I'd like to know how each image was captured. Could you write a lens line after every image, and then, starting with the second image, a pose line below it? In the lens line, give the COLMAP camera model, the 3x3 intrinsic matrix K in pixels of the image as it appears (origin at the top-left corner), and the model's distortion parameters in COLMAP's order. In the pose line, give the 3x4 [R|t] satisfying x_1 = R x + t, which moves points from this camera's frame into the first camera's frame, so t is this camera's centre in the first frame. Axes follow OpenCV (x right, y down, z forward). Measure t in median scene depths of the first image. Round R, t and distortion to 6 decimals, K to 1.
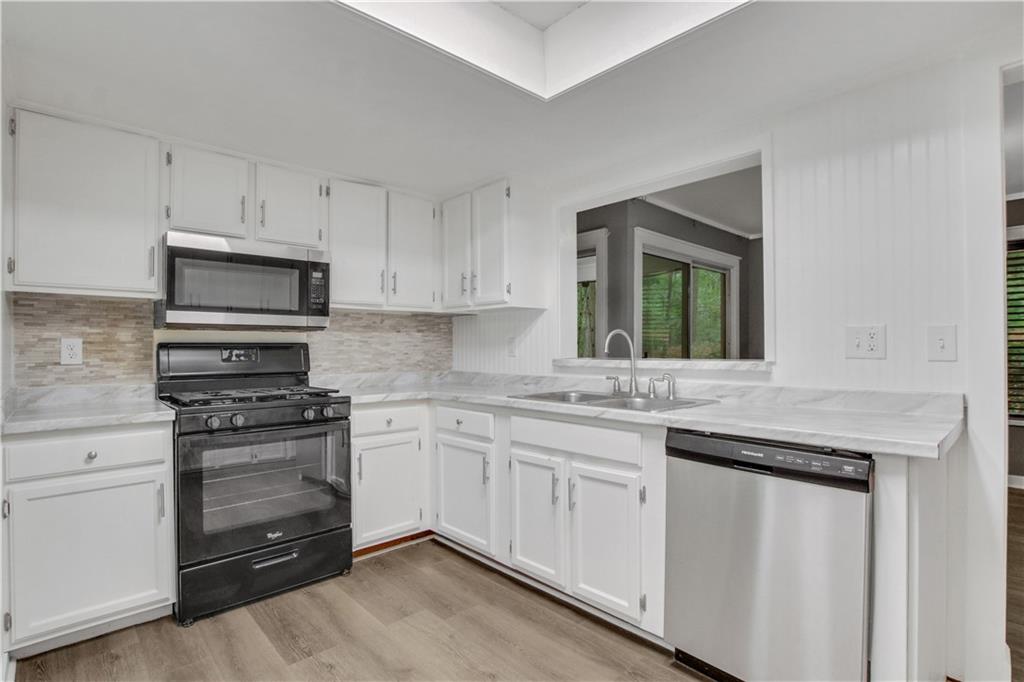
lens RADIAL K [[499.6, 0, 507.7], [0, 499.6, 342.8], [0, 0, 1]] dist [-0.037190, 0.006585]
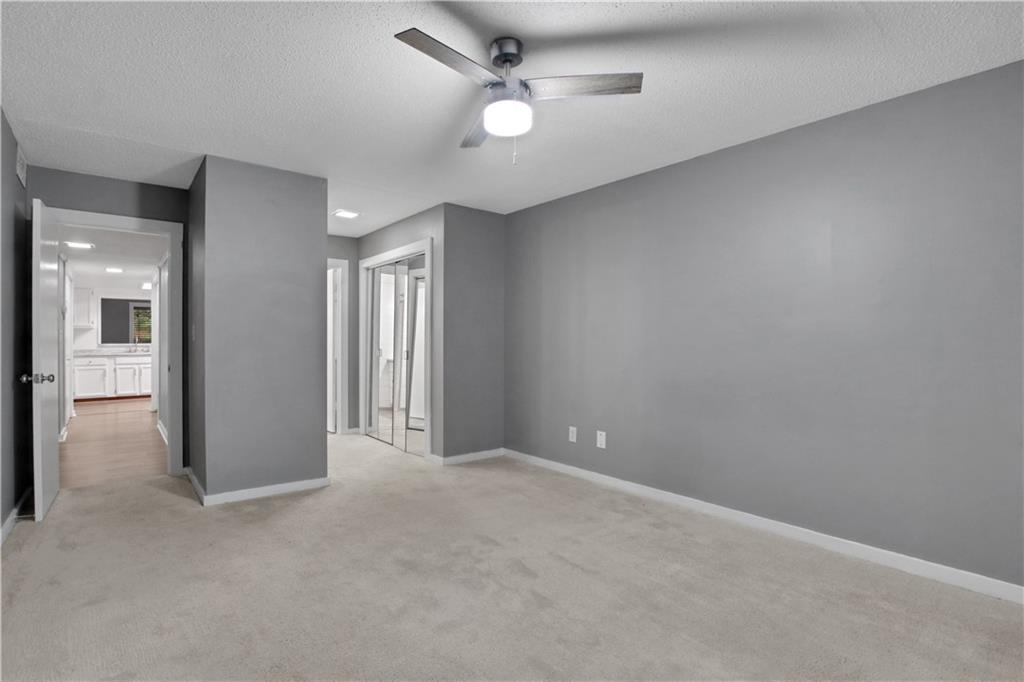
lens RADIAL K [[492.2, 0, 510.8], [0, 492.2, 356.3], [0, 0, 1]] dist [-0.031595, 0.005291]
pose [[0.063475, -0.032719, 0.997447, -3.330465], [-0.013177, 0.999348, 0.033619, -0.032872], [-0.997896, -0.015278, 0.063002, -2.185247]]
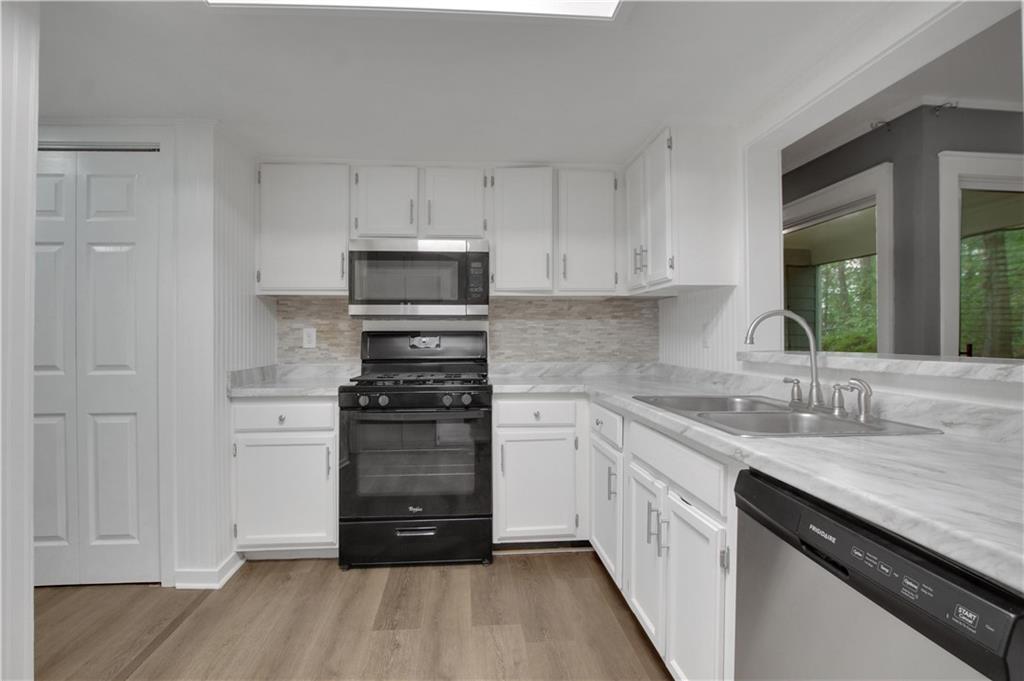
lens RADIAL K [[517.9, 0, 510.8], [0, 517.9, 326.8], [0, 0, 1]] dist [-0.032763, 0.001030]
pose [[0.789122, -0.007914, -0.614185, 0.339018], [0.003935, 0.999962, -0.007828, 0.000011], [0.614223, 0.003761, 0.789123, 0.206498]]
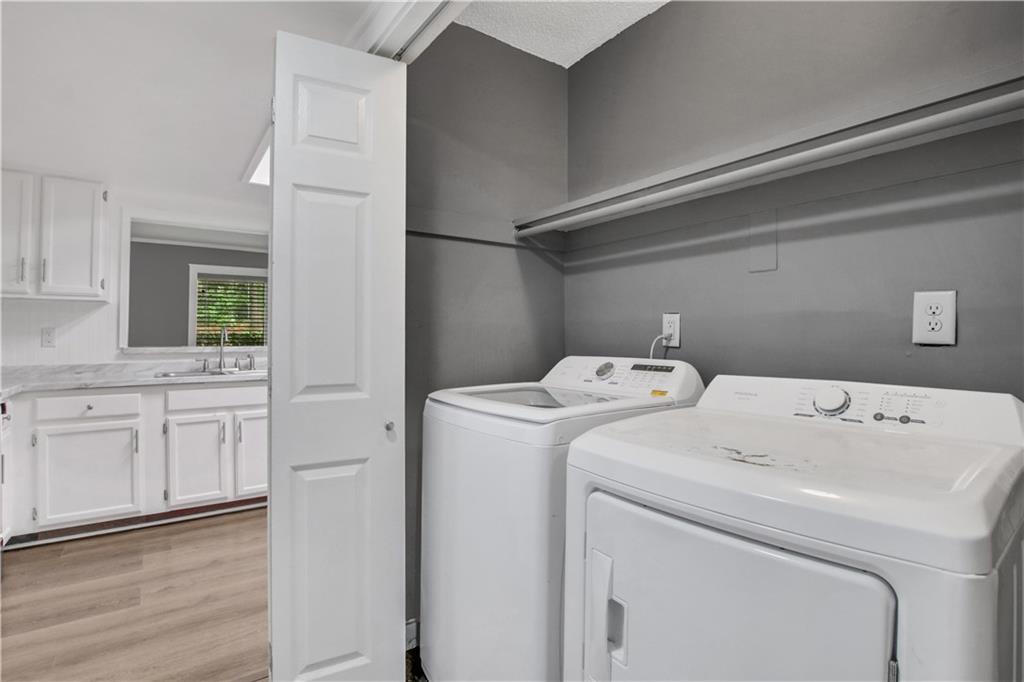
lens RADIAL K [[499.6, 0, 507.7], [0, 499.6, 342.8], [0, 0, 1]] dist [-0.037190, 0.006585]
pose [[0.126530, -0.004096, 0.991954, -1.038433], [-0.009875, 0.999937, 0.005388, 0.006390], [-0.991914, -0.010478, 0.126482, -0.018636]]
